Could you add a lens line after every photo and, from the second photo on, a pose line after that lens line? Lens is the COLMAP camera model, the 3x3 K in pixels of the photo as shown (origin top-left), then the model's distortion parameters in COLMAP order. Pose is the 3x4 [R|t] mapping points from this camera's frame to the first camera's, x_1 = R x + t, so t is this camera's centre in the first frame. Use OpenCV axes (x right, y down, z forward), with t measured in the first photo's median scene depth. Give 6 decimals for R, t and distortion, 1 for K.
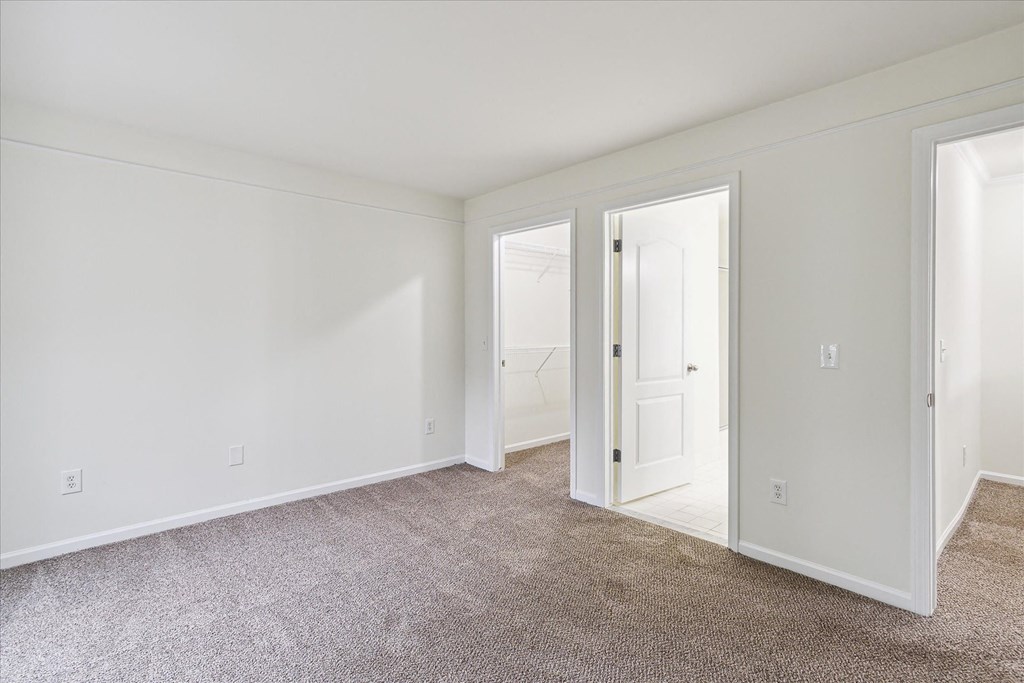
lens RADIAL K [[499.2, 0, 523.0], [0, 499.2, 332.0], [0, 0, 1]] dist [0.003866, 0.001911]
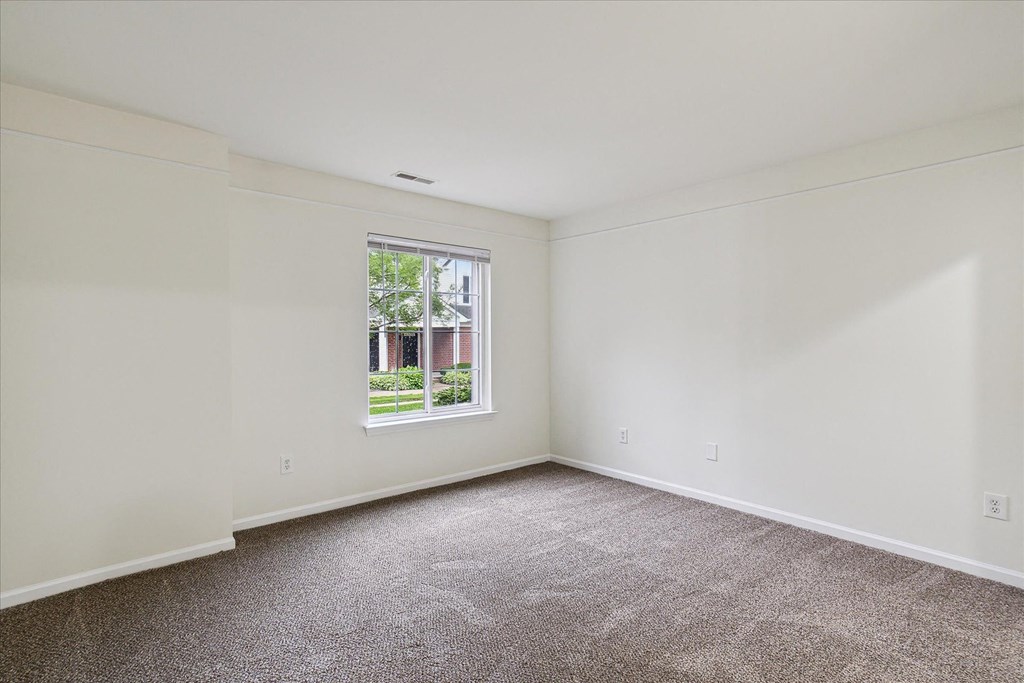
lens RADIAL K [[499.2, 0, 518.6], [0, 499.2, 342.7], [0, 0, 1]] dist [0.003866, 0.001911]
pose [[-0.036328, 0.001055, -0.999339, 0.578154], [-0.022354, 0.999748, 0.001868, 0.010820], [0.999090, 0.022407, -0.036295, 0.614523]]
